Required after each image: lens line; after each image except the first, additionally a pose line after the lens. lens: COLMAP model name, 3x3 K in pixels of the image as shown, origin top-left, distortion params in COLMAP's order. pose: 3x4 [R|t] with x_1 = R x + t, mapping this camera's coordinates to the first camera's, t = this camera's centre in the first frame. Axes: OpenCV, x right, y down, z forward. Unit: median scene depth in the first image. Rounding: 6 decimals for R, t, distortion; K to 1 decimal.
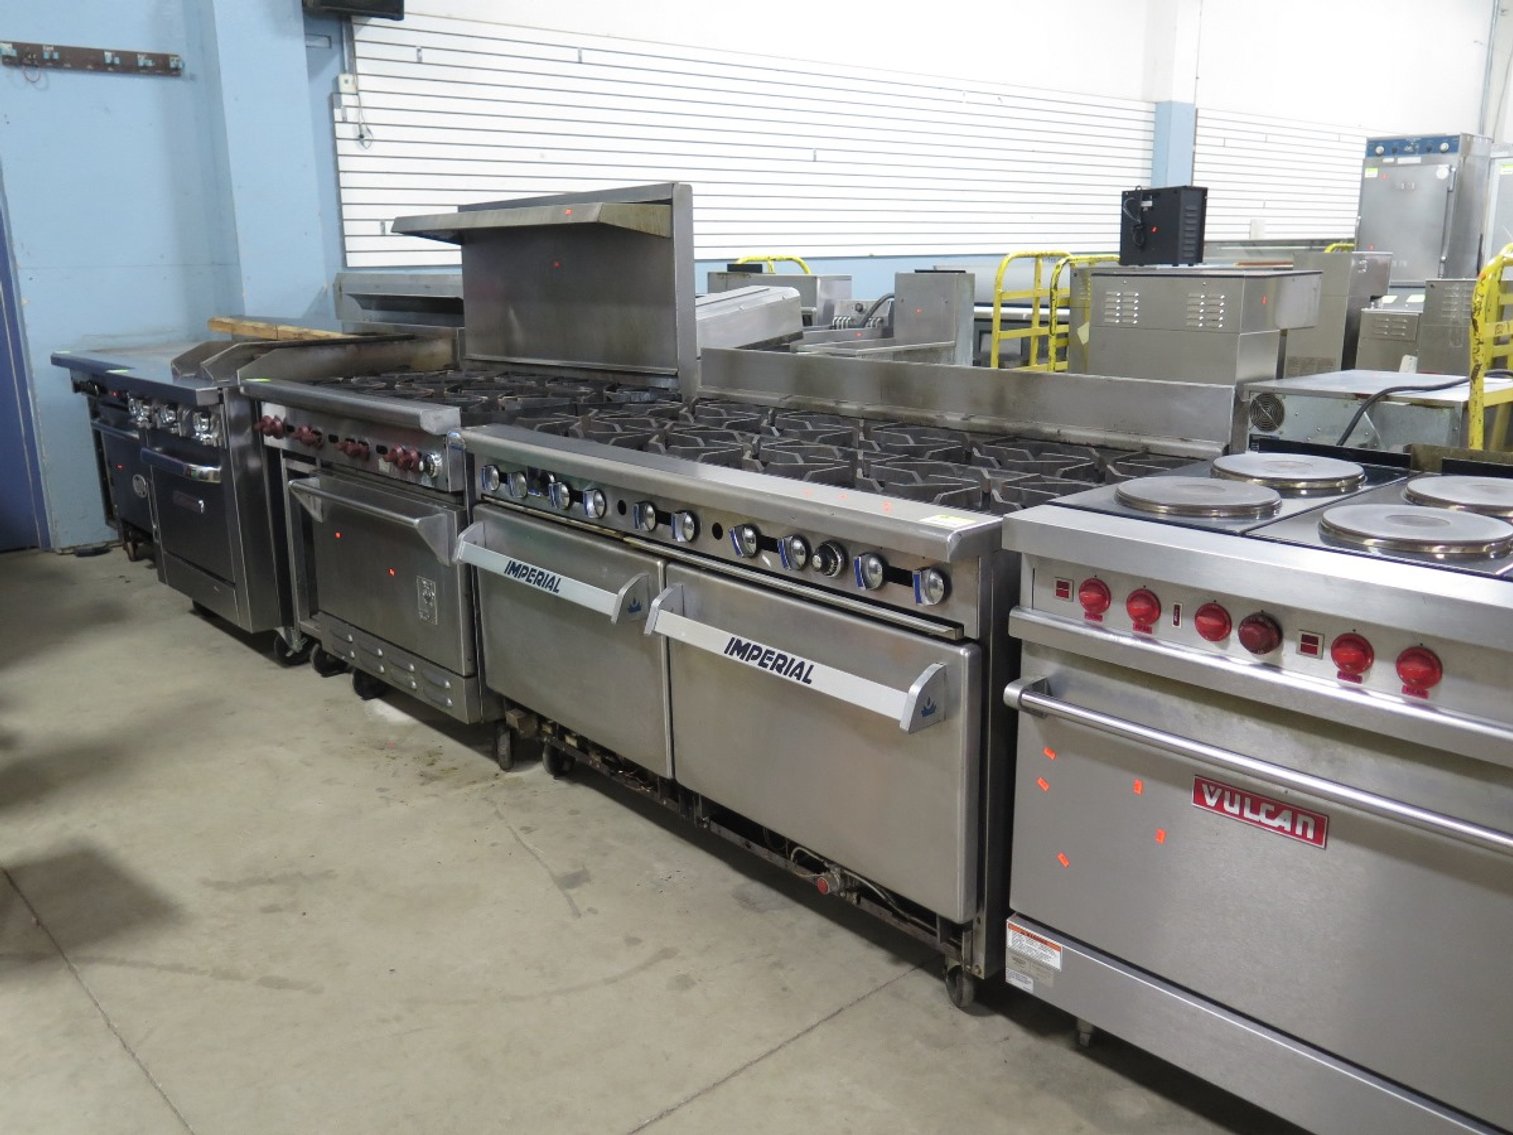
lens RADIAL K [[1259.0, 0, 756.5], [0, 1259.0, 567.5], [0, 0, 1]] dist [-0.006435, -0.005499]
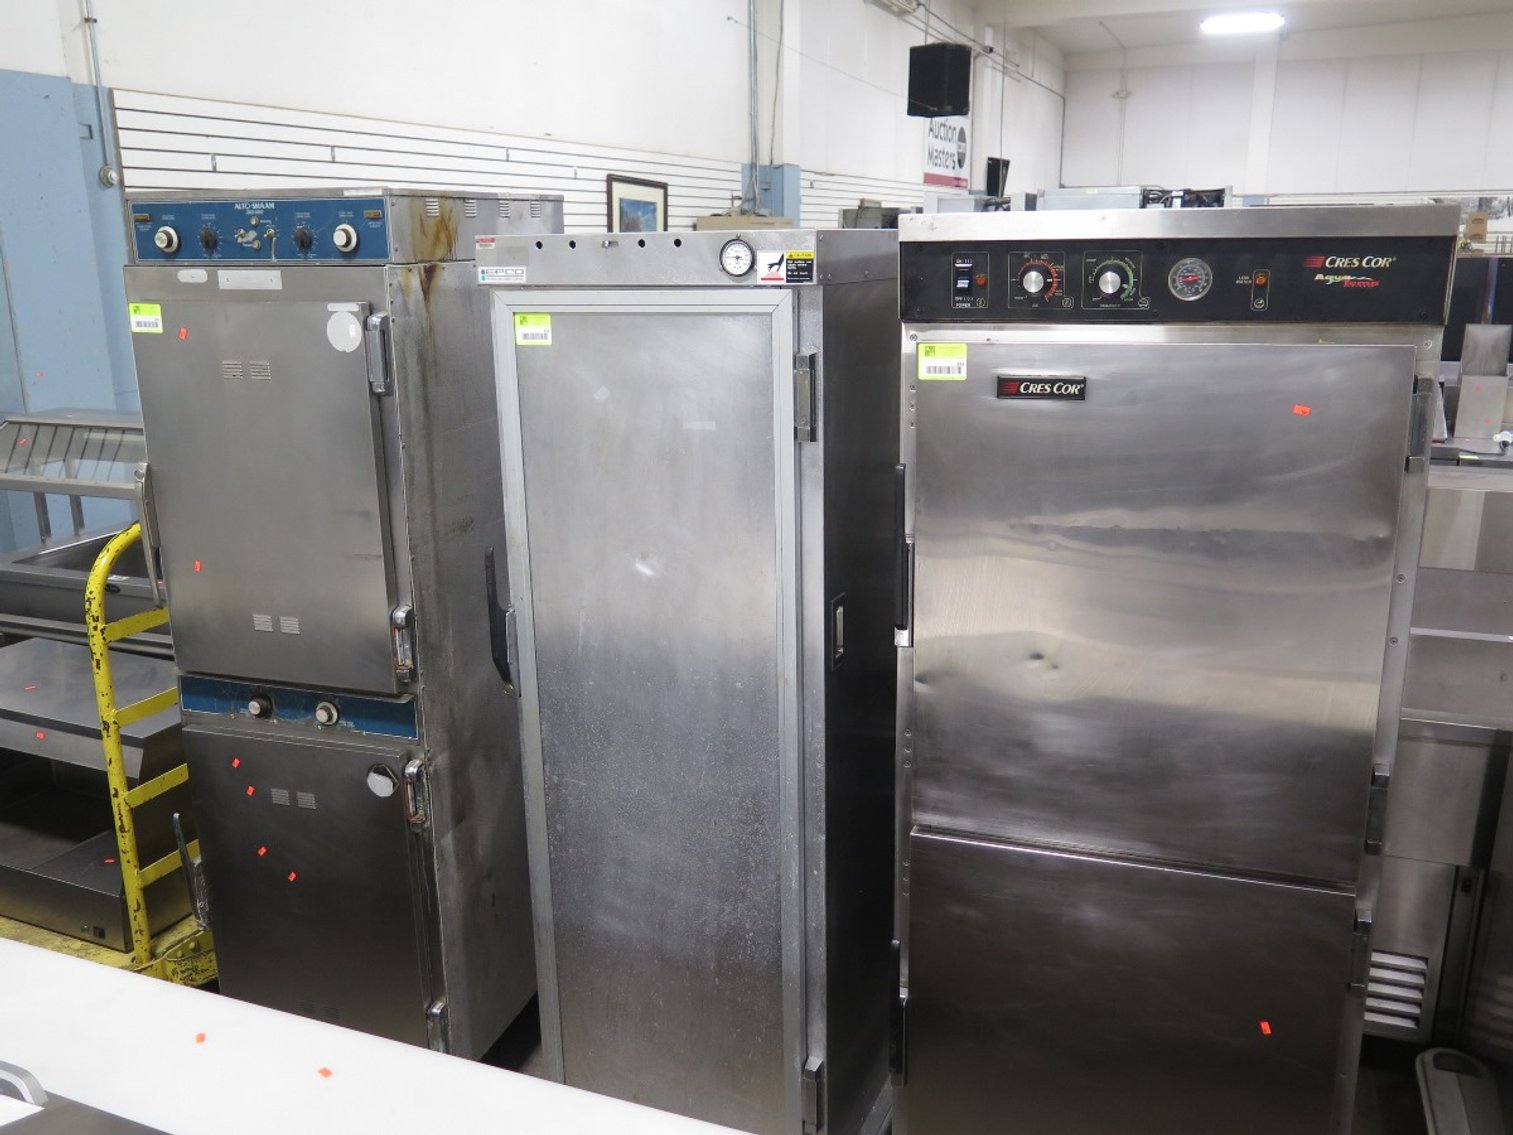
lens RADIAL K [[1259.0, 0, 756.5], [0, 1259.0, 567.5], [0, 0, 1]] dist [-0.006435, -0.005499]
pose [[0.905052, -0.099313, 0.413543, 0.497441], [0.099039, 0.994837, 0.022162, -0.253423], [-0.413609, 0.020899, 0.910215, 0.691969]]
